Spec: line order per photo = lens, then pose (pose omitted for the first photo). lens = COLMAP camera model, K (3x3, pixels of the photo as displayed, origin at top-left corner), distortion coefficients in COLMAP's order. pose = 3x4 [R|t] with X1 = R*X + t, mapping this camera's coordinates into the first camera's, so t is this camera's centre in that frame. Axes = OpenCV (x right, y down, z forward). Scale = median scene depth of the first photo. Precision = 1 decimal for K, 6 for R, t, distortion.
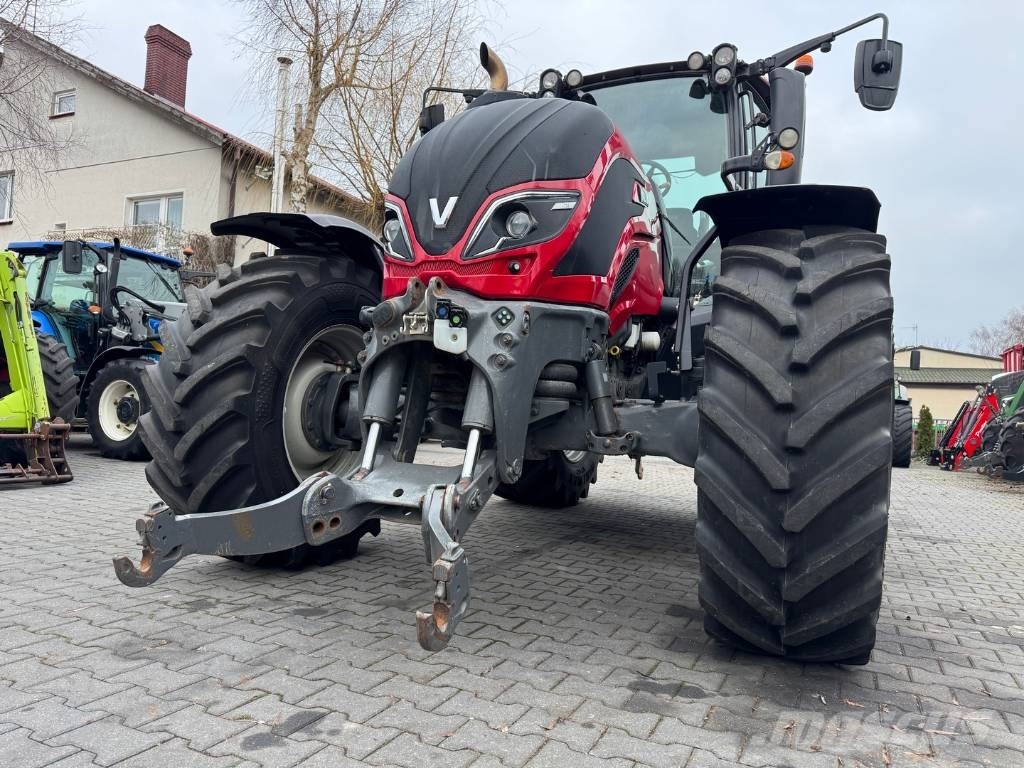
lens RADIAL K [[719.4, 0, 516.9], [0, 719.4, 385.7], [0, 0, 1]] dist [0.040250, -0.043046]
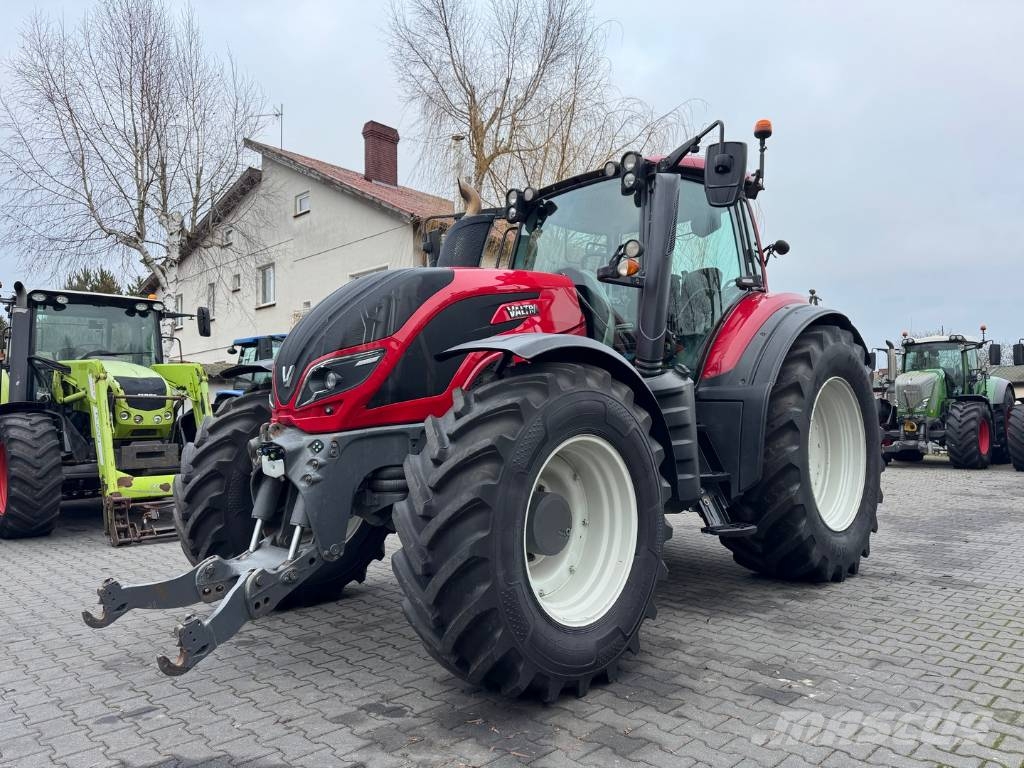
lens RADIAL K [[719.4, 0, 516.6], [0, 719.4, 386.3], [0, 0, 1]] dist [0.040250, -0.043046]
pose [[0.938137, -0.078157, -0.337327, 0.839222], [0.072430, 0.996936, -0.029550, -0.141131], [0.338603, 0.003289, 0.940924, -0.239112]]
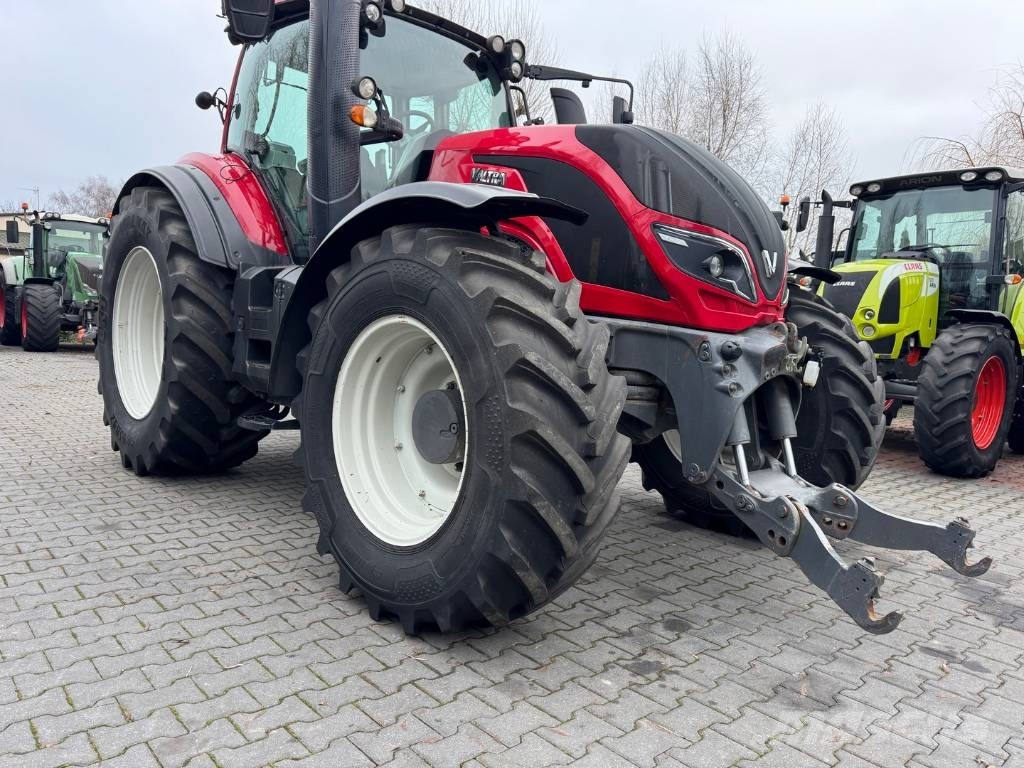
lens RADIAL K [[719.4, 0, 512.4], [0, 719.4, 383.9], [0, 0, 1]] dist [0.040250, -0.043046]
pose [[0.400749, -0.107653, 0.909841, -1.401471], [-0.065307, 0.987190, 0.145570, -0.191836], [-0.913857, -0.117756, 0.388585, 0.901319]]
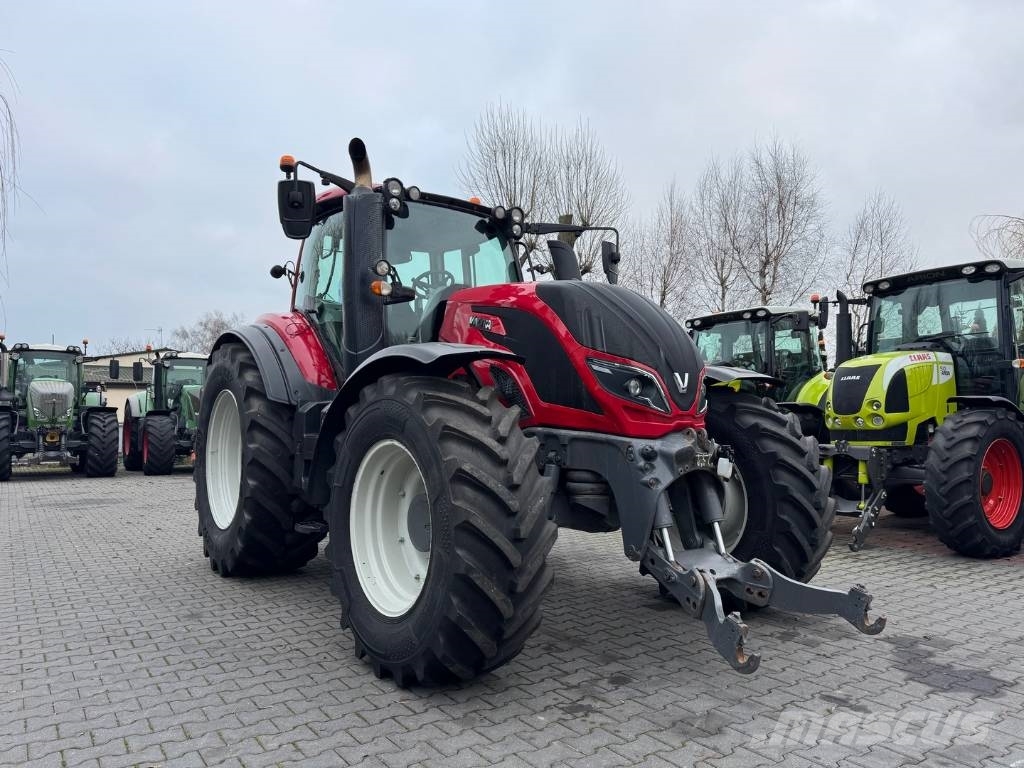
lens RADIAL K [[719.4, 0, 513.8], [0, 719.4, 381.4], [0, 0, 1]] dist [0.040250, -0.043046]
pose [[0.508150, -0.004774, 0.861256, -1.606847], [-0.002011, 0.999975, 0.006730, -0.253428], [-0.861267, -0.005152, 0.508127, 0.531847]]
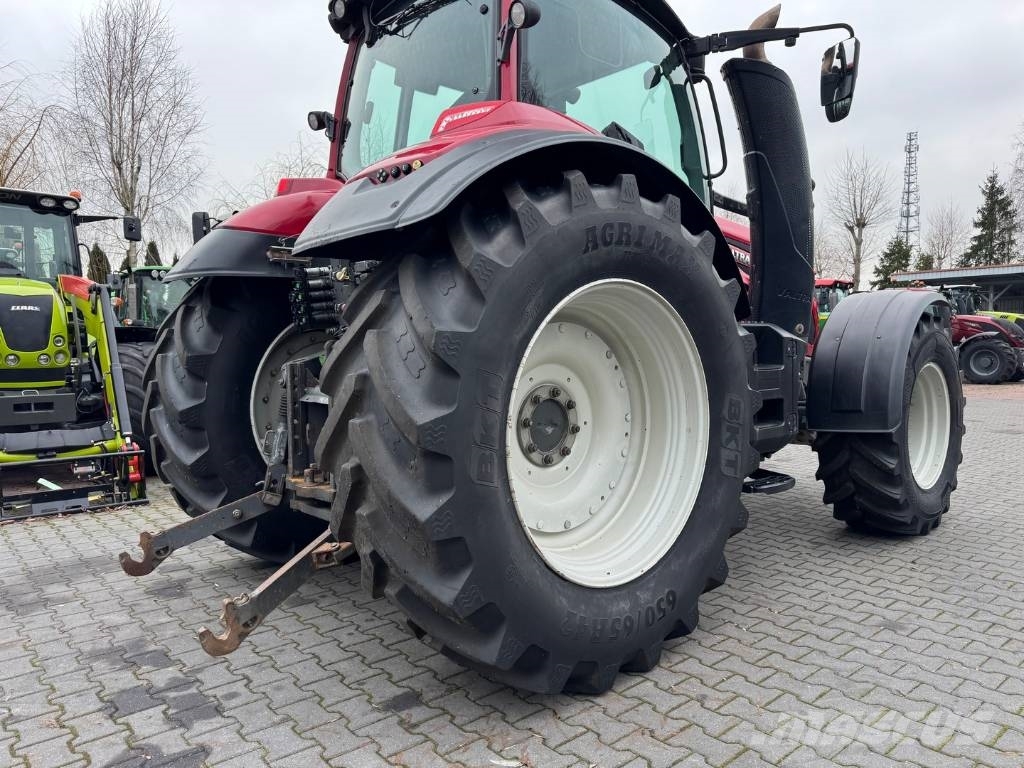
lens RADIAL K [[721.7, 0, 517.3], [0, 721.7, 388.5], [0, 0, 1]] dist [-0.001412, -0.007327]
pose [[-0.909607, -0.073231, 0.408966, -0.285356], [-0.061613, 0.997236, 0.041531, -0.067711], [-0.410877, 0.012579, -0.911604, 3.689657]]
